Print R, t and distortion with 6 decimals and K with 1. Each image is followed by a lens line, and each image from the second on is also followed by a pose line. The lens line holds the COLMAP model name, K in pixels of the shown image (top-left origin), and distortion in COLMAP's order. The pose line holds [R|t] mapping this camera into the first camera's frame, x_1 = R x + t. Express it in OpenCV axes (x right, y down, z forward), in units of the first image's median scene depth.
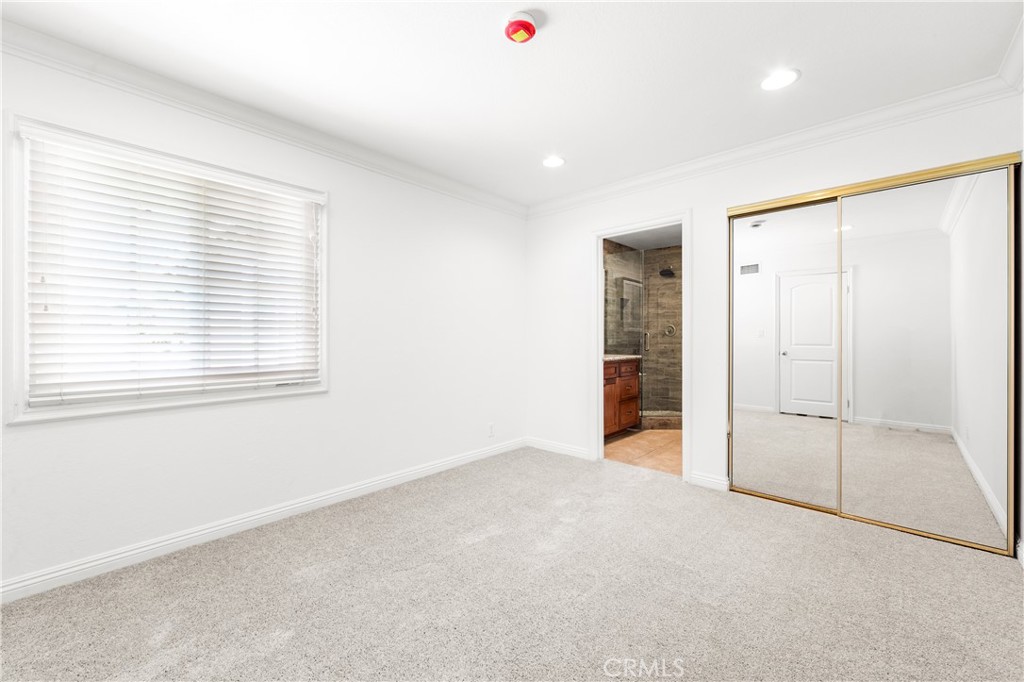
lens RADIAL K [[408.9, 0, 515.8], [0, 408.9, 333.4], [0, 0, 1]] dist [-0.003800, -0.000081]
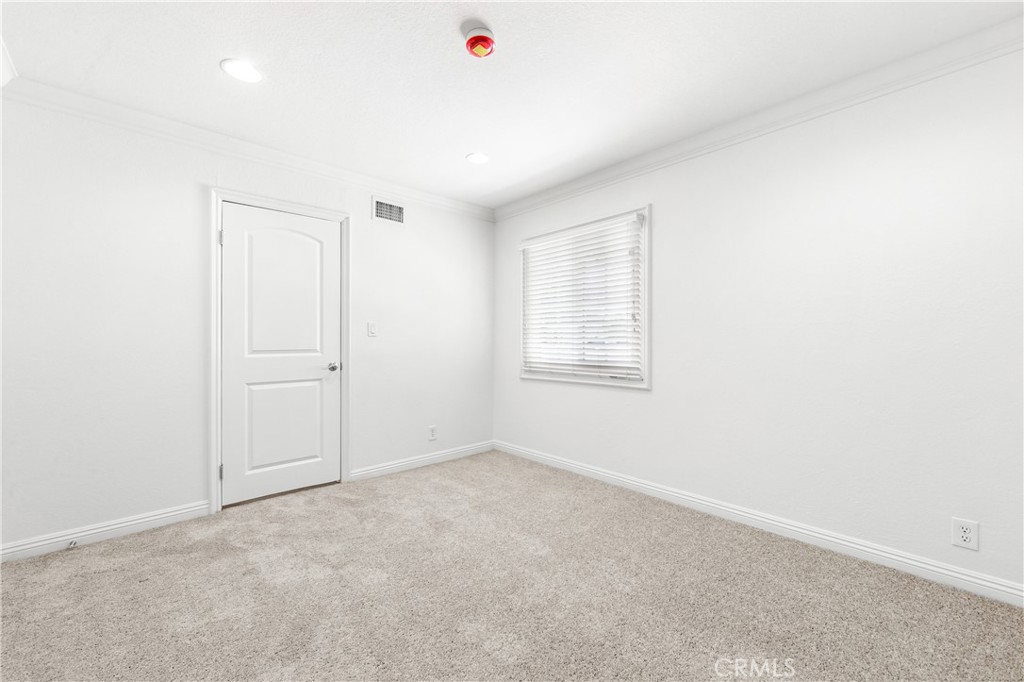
lens RADIAL K [[408.9, 0, 509.8], [0, 408.9, 333.7], [0, 0, 1]] dist [-0.003800, -0.000081]
pose [[-0.099977, -0.015626, -0.994867, 0.658193], [0.009884, 0.999812, -0.016697, 0.009010], [0.994941, -0.011503, -0.099804, 0.749380]]
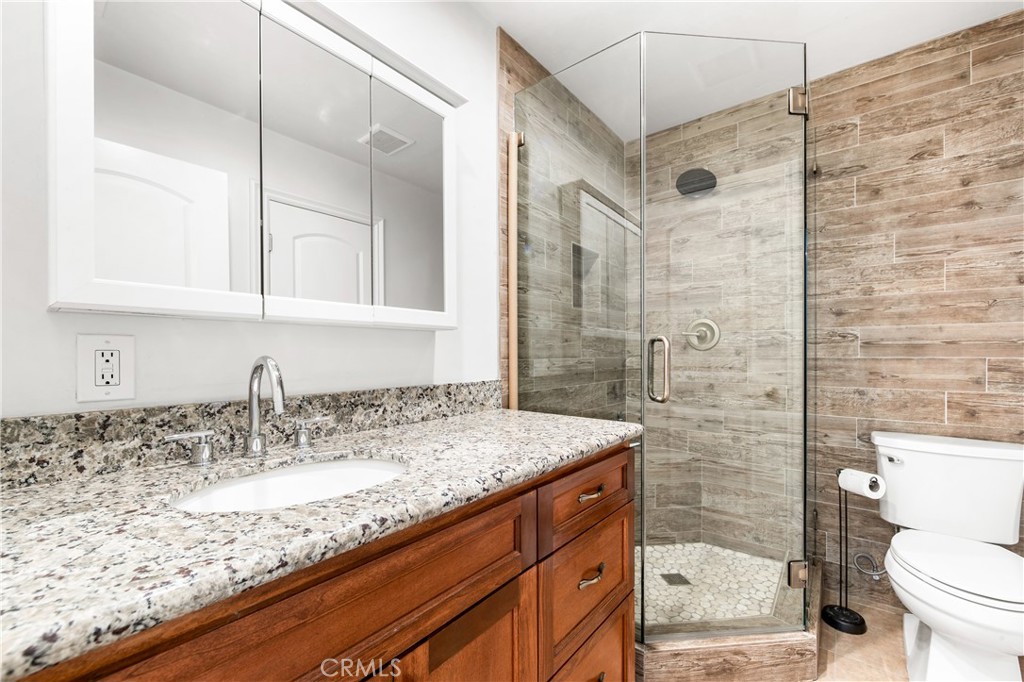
lens RADIAL K [[408.9, 0, 514.2], [0, 408.9, 356.7], [0, 0, 1]] dist [-0.003800, -0.000081]
pose [[0.998491, -0.009678, 0.054052, 0.386036], [0.009019, 0.999882, 0.012419, 0.015251], [-0.054166, -0.011913, 0.998461, 1.347019]]
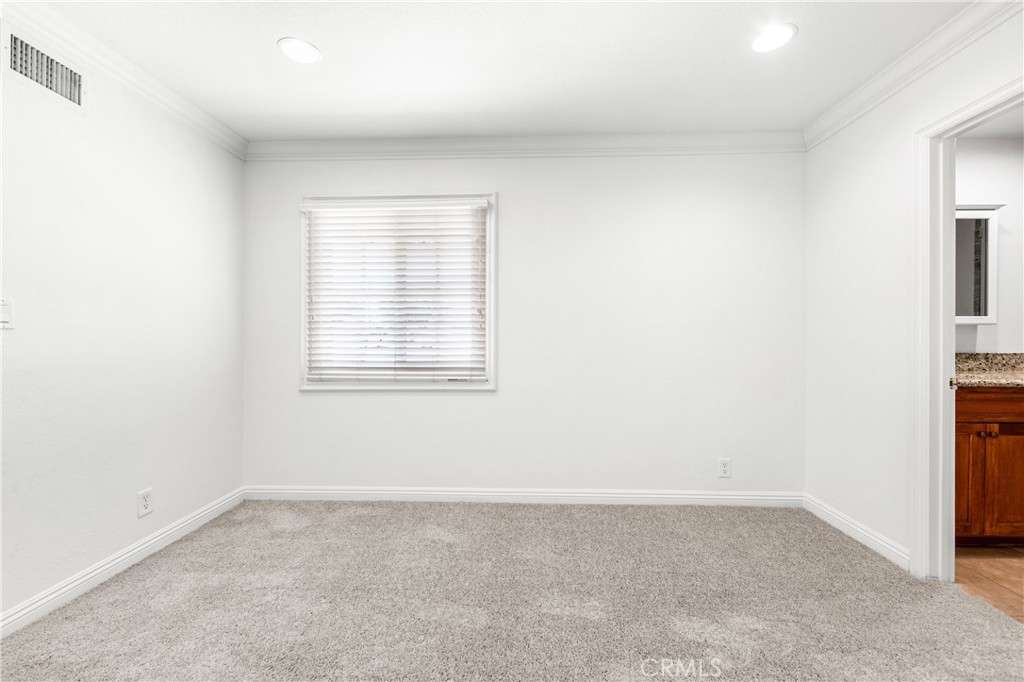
lens RADIAL K [[408.9, 0, 511.8], [0, 408.9, 336.4], [0, 0, 1]] dist [-0.003800, -0.000081]
pose [[0.642815, -0.000430, -0.766021, 0.345415], [0.006566, 0.999966, 0.004948, 0.003772], [0.765993, -0.008210, 0.642797, 0.384883]]
